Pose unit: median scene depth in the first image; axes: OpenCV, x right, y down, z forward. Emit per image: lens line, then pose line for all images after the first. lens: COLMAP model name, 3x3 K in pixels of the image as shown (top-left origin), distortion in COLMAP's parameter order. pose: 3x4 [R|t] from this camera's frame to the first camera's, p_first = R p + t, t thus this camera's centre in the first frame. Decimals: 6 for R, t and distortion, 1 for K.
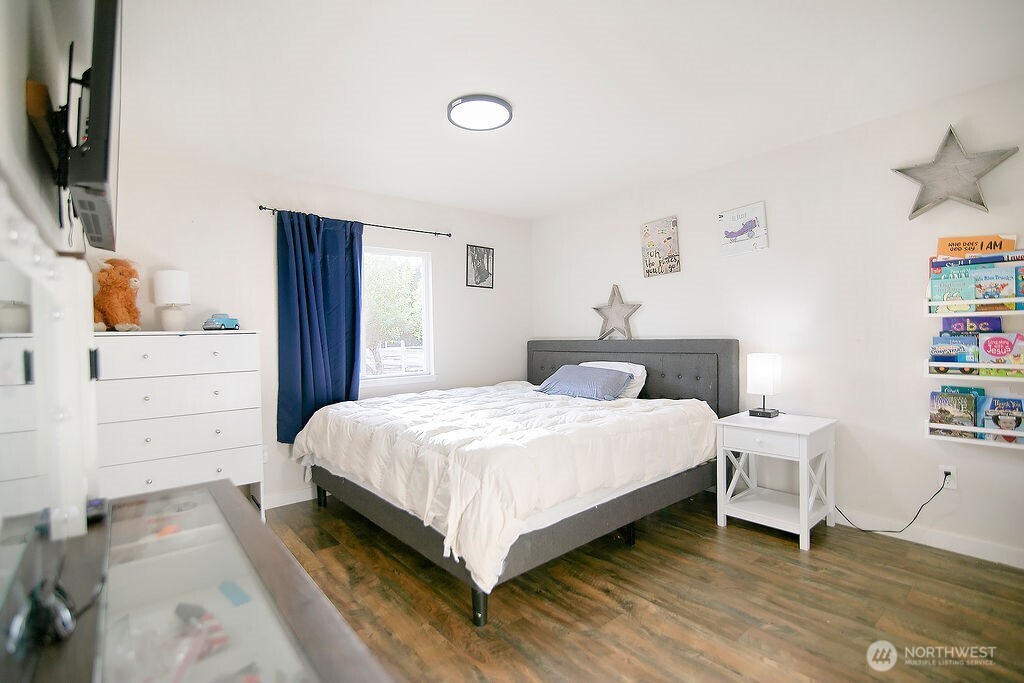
lens RADIAL K [[462.8, 0, 509.7], [0, 462.8, 342.8], [0, 0, 1]] dist [-0.000968, 0.000030]
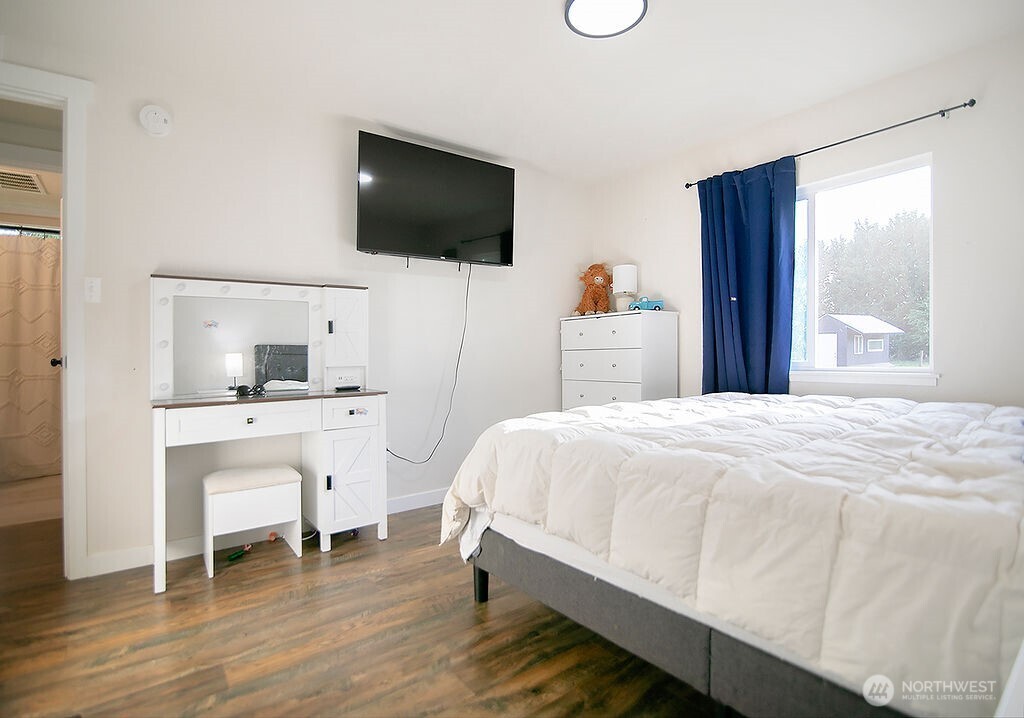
lens RADIAL K [[550.5, 0, 510.2], [0, 550.5, 354.0], [0, 0, 1]] dist [0.005900, 0.000692]
pose [[-0.061307, 0.019251, -0.997933, 0.935684], [-0.012144, 0.999726, 0.020031, 0.064303], [0.998045, 0.013347, -0.061056, 0.987623]]
